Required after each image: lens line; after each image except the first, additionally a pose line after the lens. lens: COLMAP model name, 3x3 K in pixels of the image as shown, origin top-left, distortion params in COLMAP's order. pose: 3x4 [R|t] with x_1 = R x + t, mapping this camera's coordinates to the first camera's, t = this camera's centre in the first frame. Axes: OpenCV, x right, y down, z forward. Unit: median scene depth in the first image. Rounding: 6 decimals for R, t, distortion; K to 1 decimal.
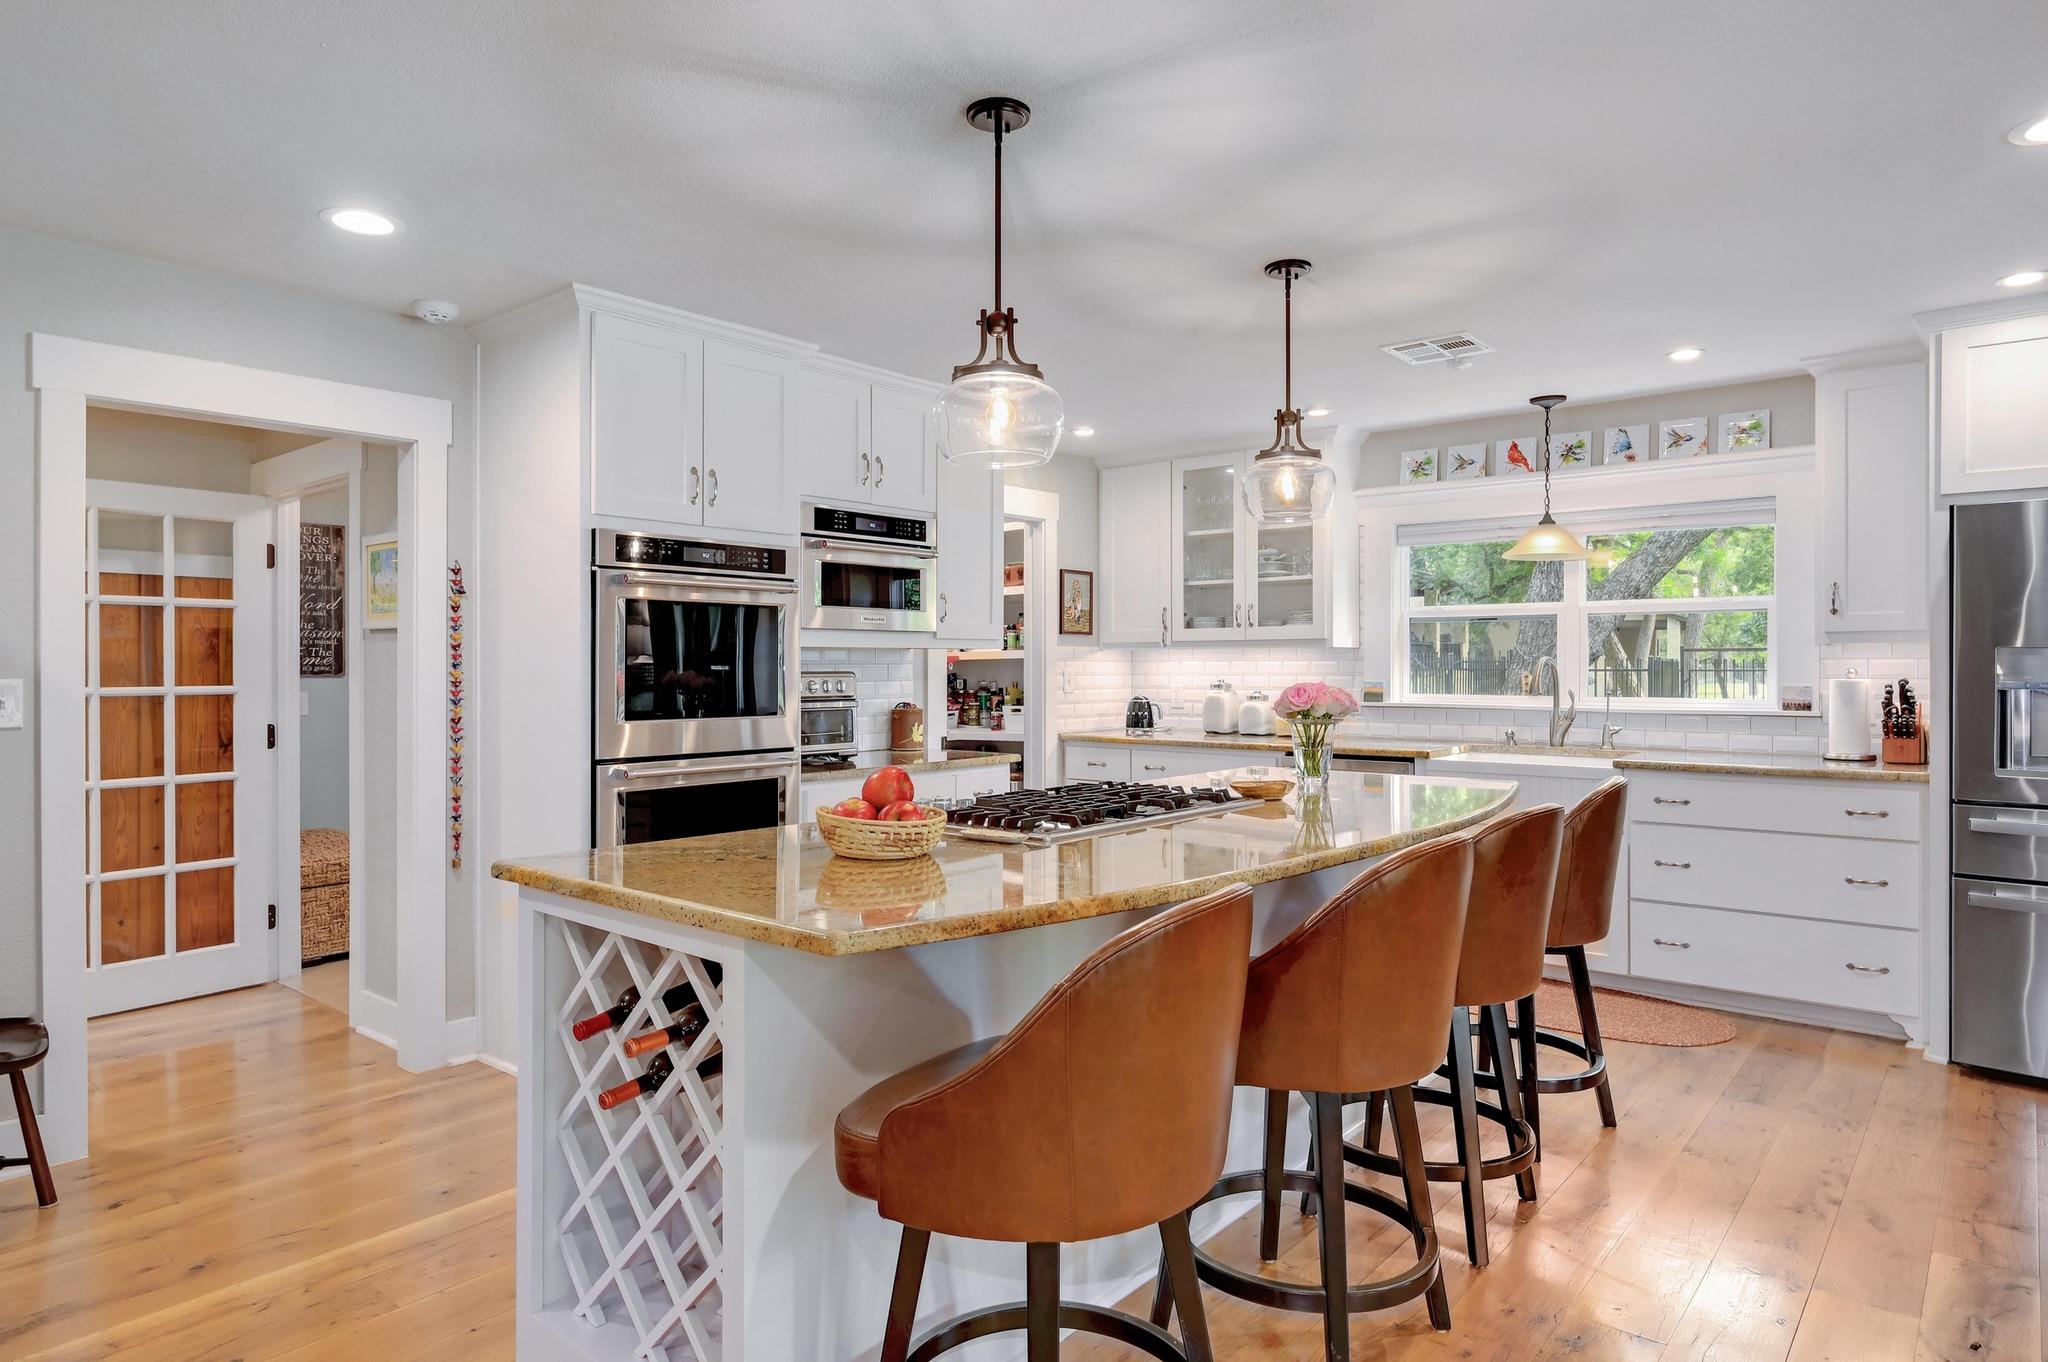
lens RADIAL K [[1189.8, 0, 1026.3], [0, 1189.8, 669.8], [0, 0, 1]] dist [-0.007176, -0.001950]
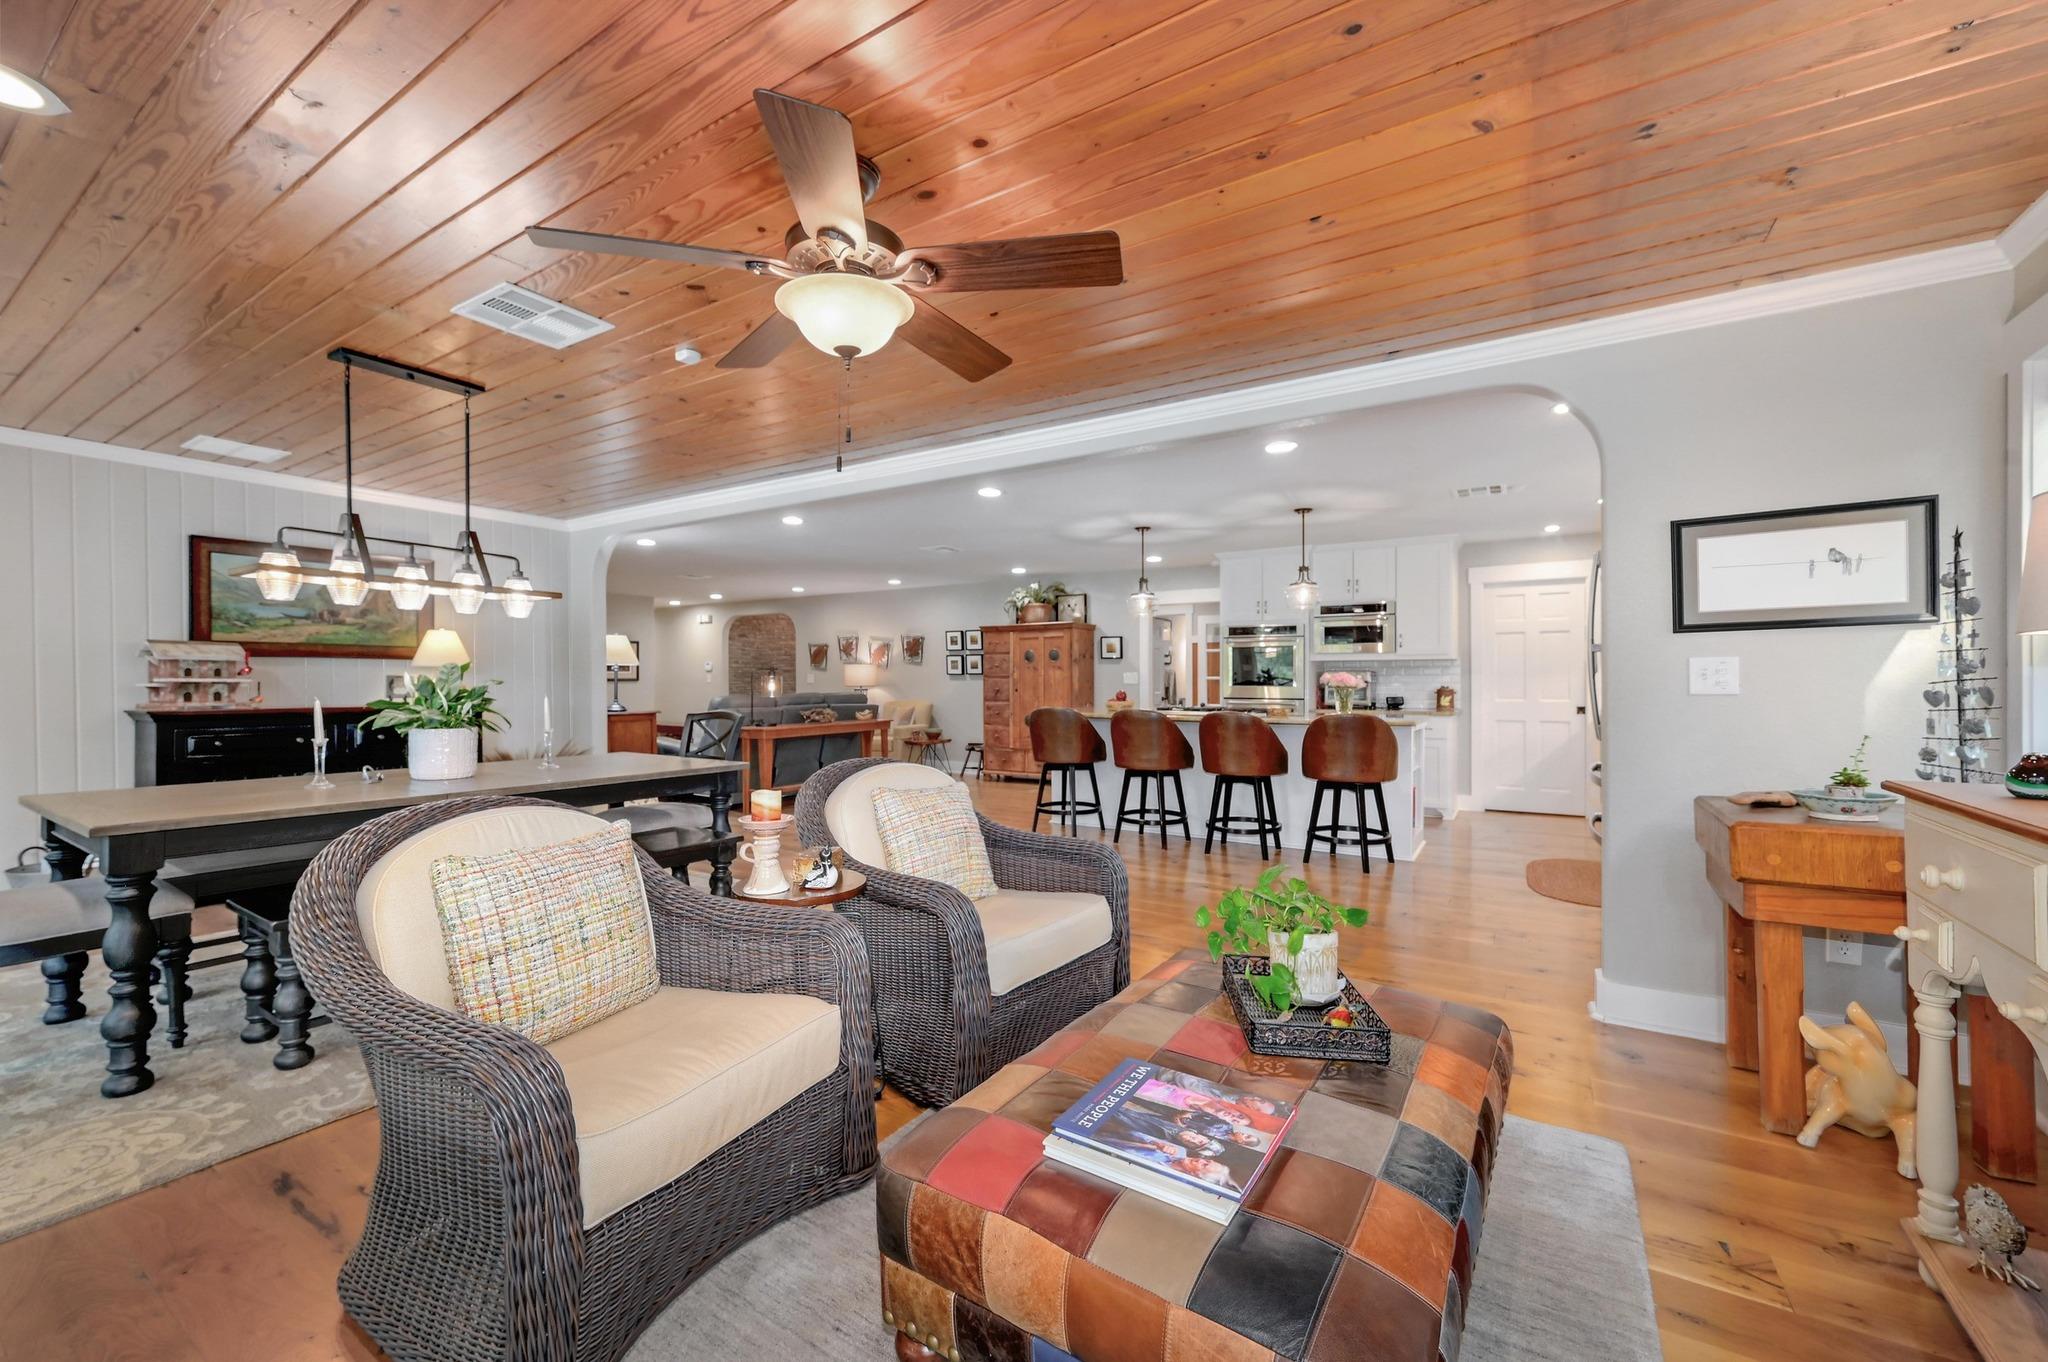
lens RADIAL K [[808.6, 0, 1018.3], [0, 808.6, 686.9], [0, 0, 1]] dist [-0.000797, -0.000053]
pose [[0.132468, 0.012338, -0.991111, 1.243126], [-0.001371, 0.999924, 0.012264, 0.014692], [0.991186, -0.000266, 0.132475, 0.104556]]
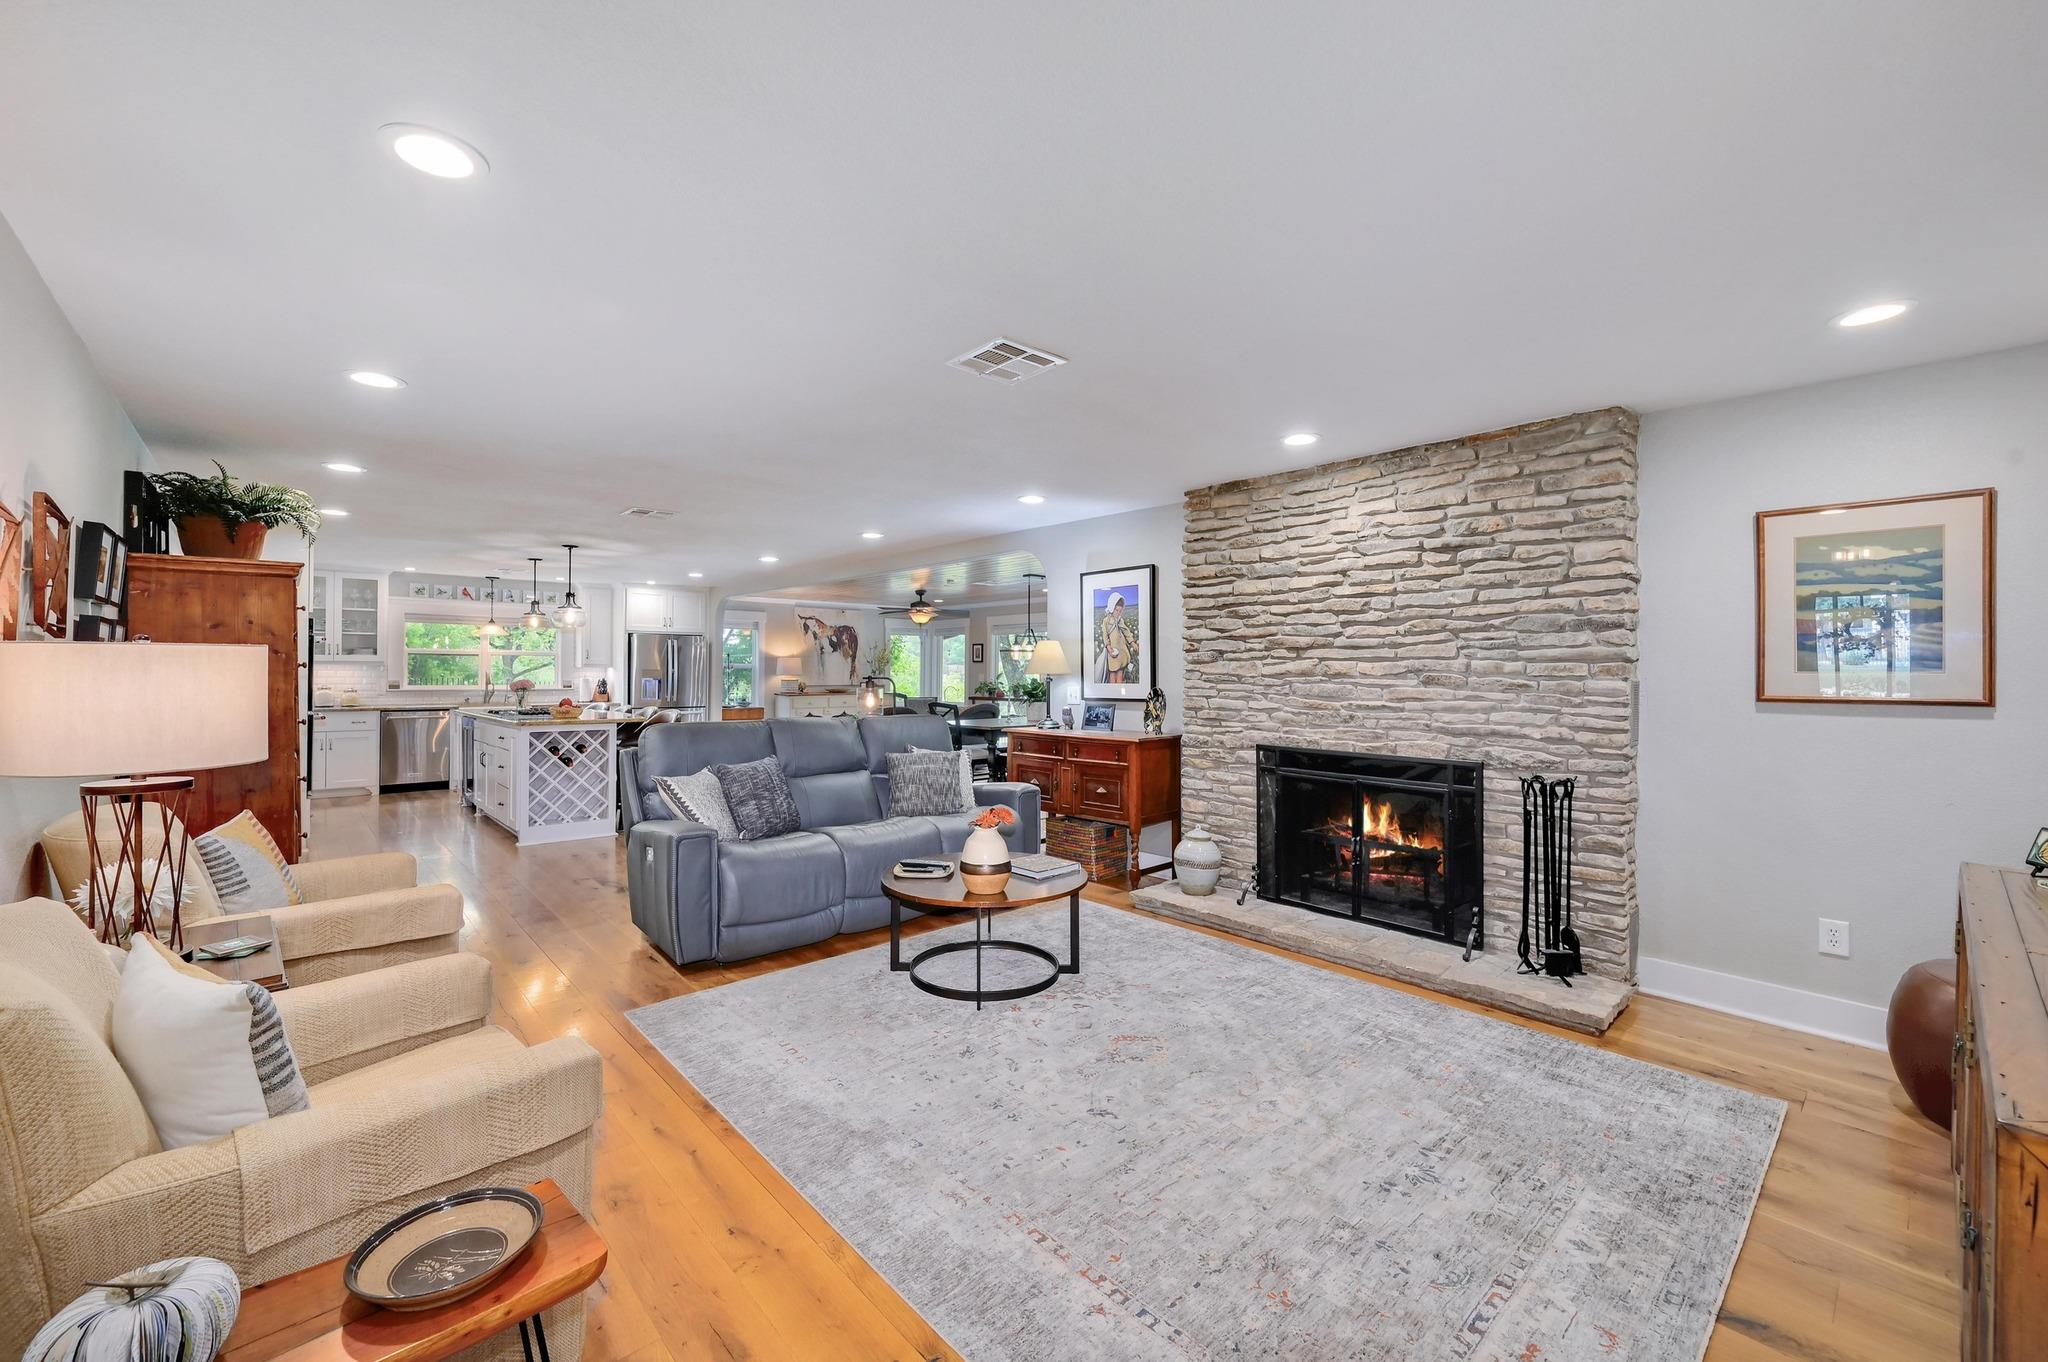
lens RADIAL K [[822.0, 0, 1023.2], [0, 822.0, 683.3], [0, 0, 1]] dist [-0.002110, -0.000032]
pose [[0.134533, -0.008360, 0.990874, -1.308357], [-0.000961, 0.999963, 0.008567, 0.001399], [-0.990909, -0.002105, 0.134520, -0.493168]]
